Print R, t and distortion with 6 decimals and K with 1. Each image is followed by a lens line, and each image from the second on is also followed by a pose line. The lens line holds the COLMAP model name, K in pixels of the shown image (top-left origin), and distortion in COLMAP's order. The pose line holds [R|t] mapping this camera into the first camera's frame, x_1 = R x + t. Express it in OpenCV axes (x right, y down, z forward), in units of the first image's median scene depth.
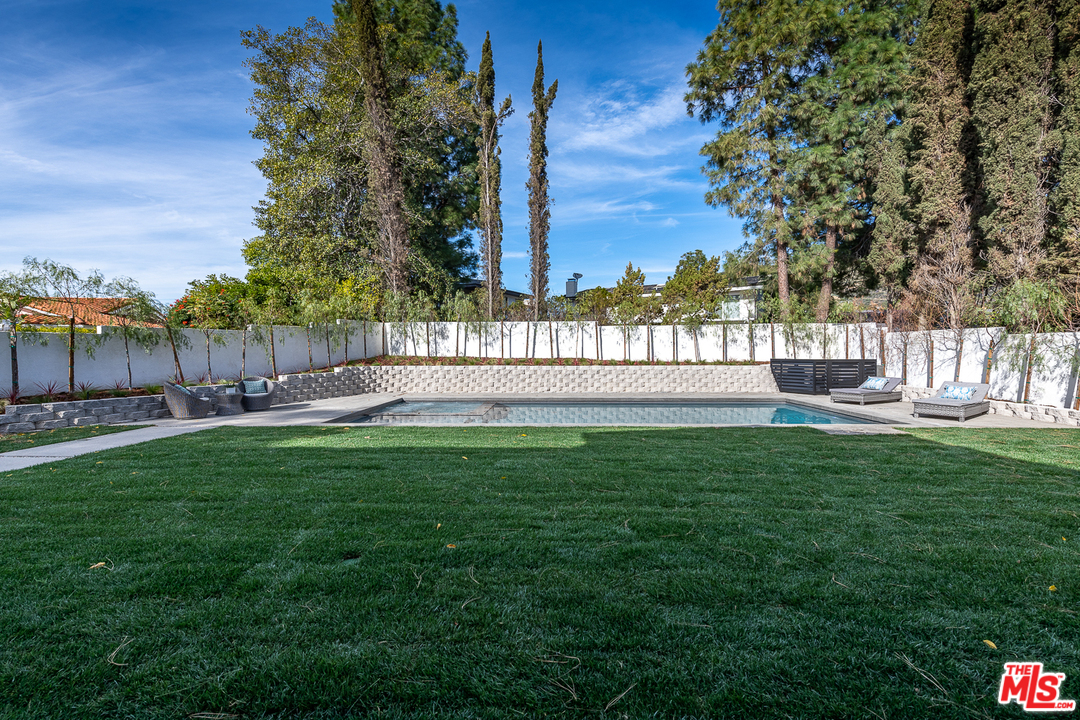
lens RADIAL K [[375.1, 0, 539.5], [0, 375.1, 355.6], [0, 0, 1]] dist [-0.000557, 0.000027]
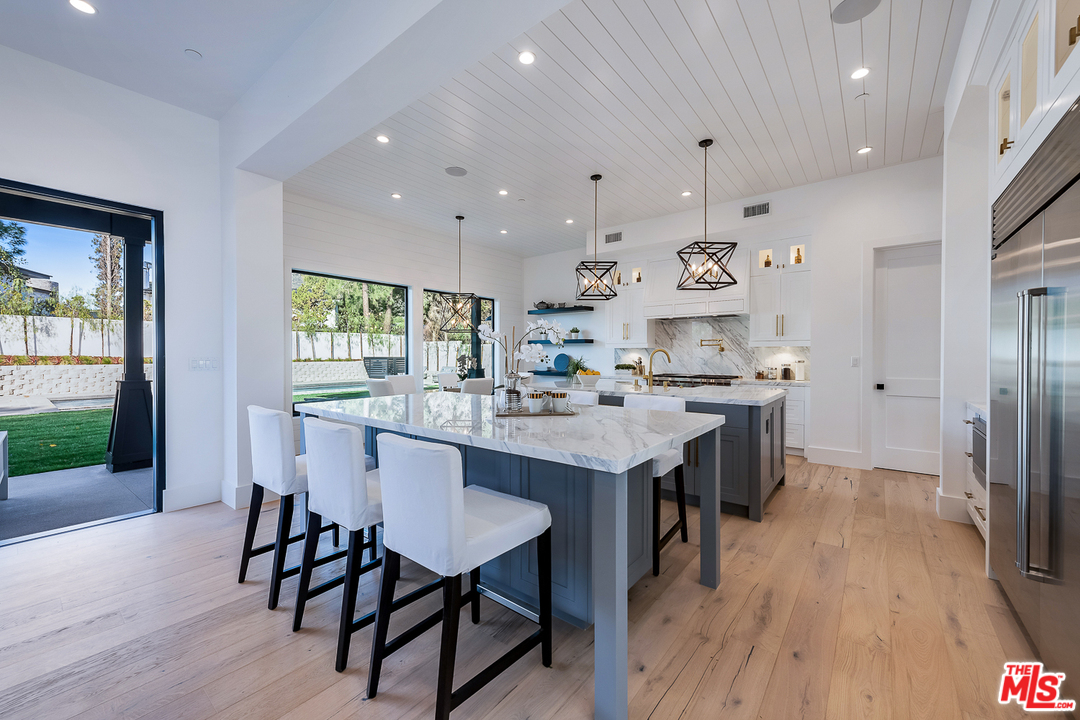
lens RADIAL K [[375.1, 0, 539.5], [0, 375.1, 355.6], [0, 0, 1]] dist [-0.000557, 0.000027]
pose [[0.468506, -0.003608, 0.883453, -0.366063], [0.002379, 0.999993, 0.002823, 0.000517], [-0.883457, 0.000780, 0.468512, -0.322943]]
